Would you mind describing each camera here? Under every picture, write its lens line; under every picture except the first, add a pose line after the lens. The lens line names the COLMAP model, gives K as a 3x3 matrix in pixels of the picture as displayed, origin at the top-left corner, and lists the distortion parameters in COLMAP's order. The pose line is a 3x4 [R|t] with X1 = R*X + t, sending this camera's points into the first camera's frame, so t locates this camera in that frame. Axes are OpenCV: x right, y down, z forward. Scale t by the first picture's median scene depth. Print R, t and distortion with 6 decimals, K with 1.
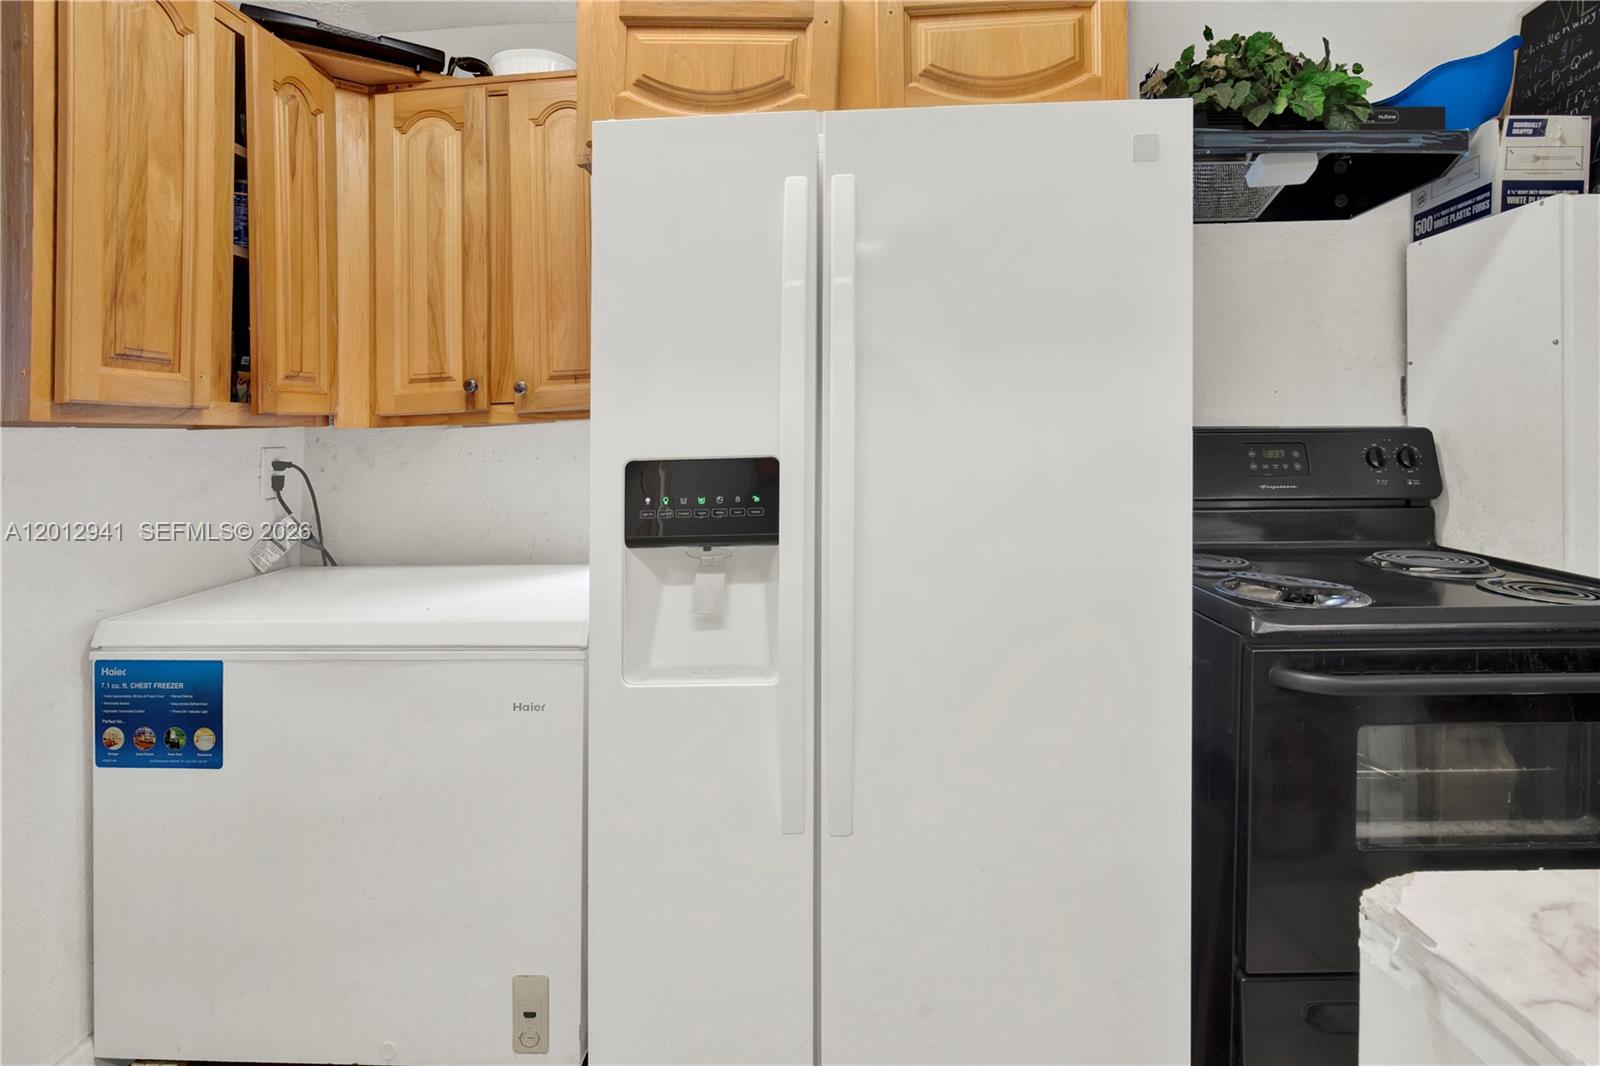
lens RADIAL K [[727.7, 0, 798.9], [0, 727.7, 473.3], [0, 0, 1]] dist [-0.012691, 0.000348]
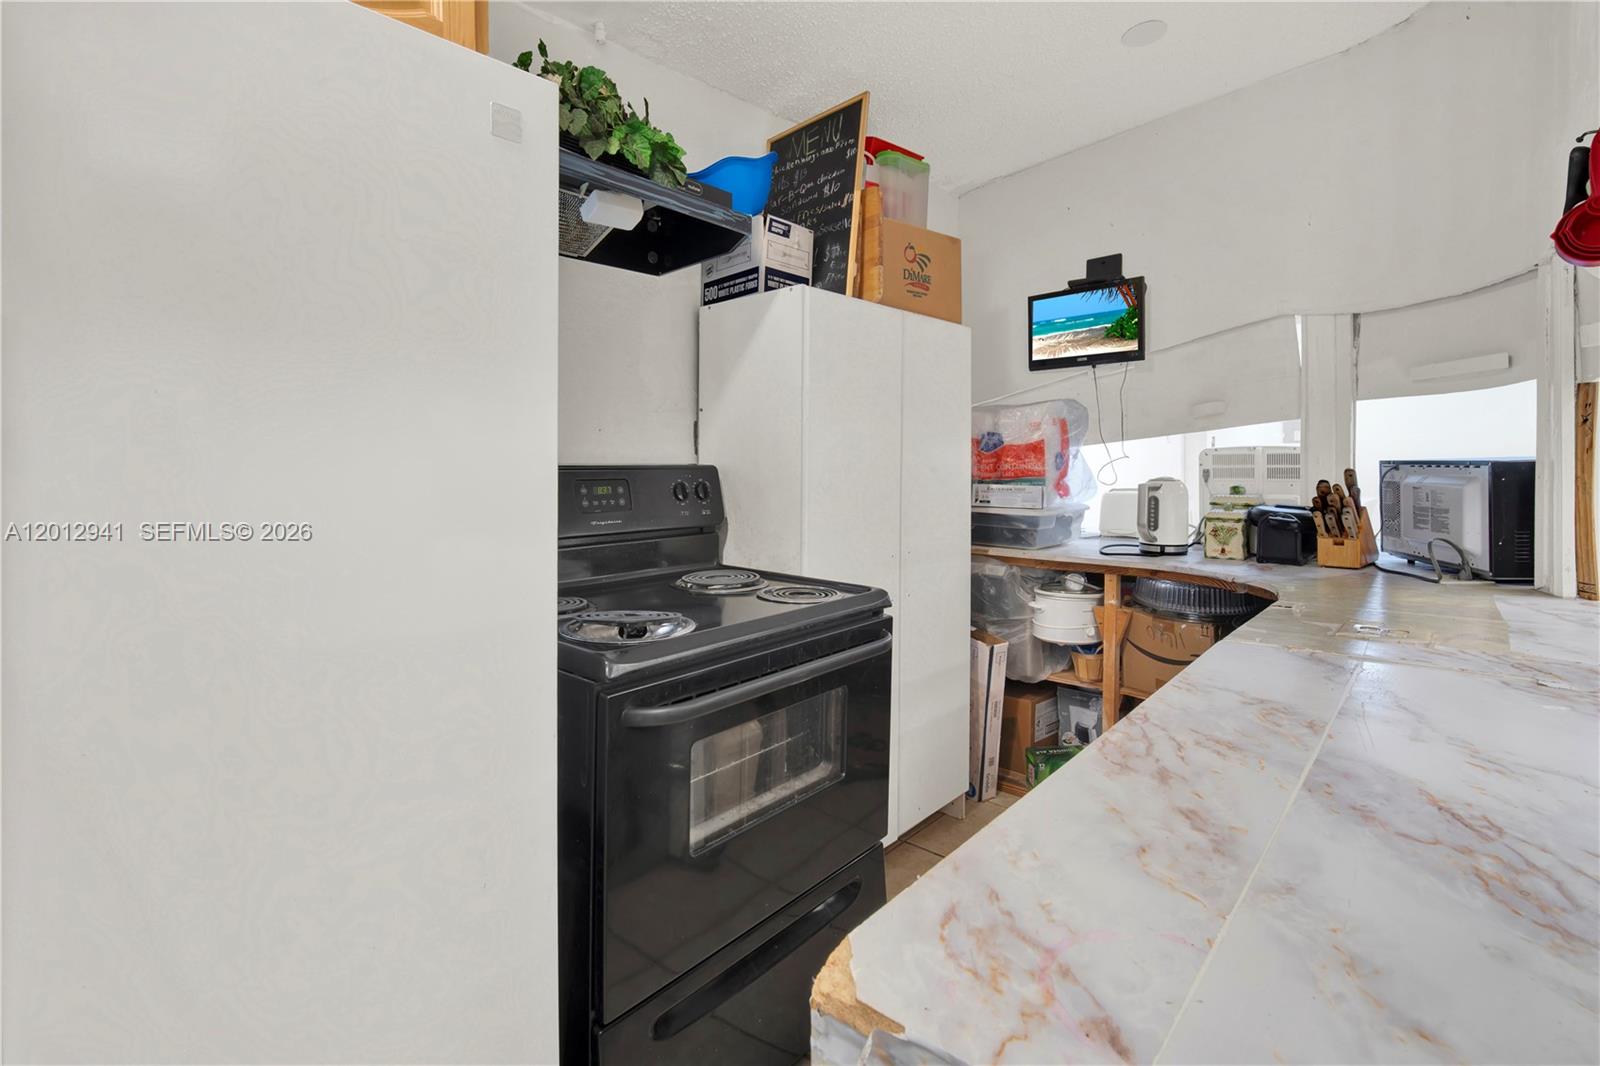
lens RADIAL K [[727.7, 0, 798.9], [0, 727.7, 473.3], [0, 0, 1]] dist [-0.012691, 0.000348]
pose [[0.619374, -0.003088, 0.785090, 0.029497], [0.040800, 0.998768, -0.028259, -0.013308], [-0.784035, 0.049534, 0.618737, 0.187730]]
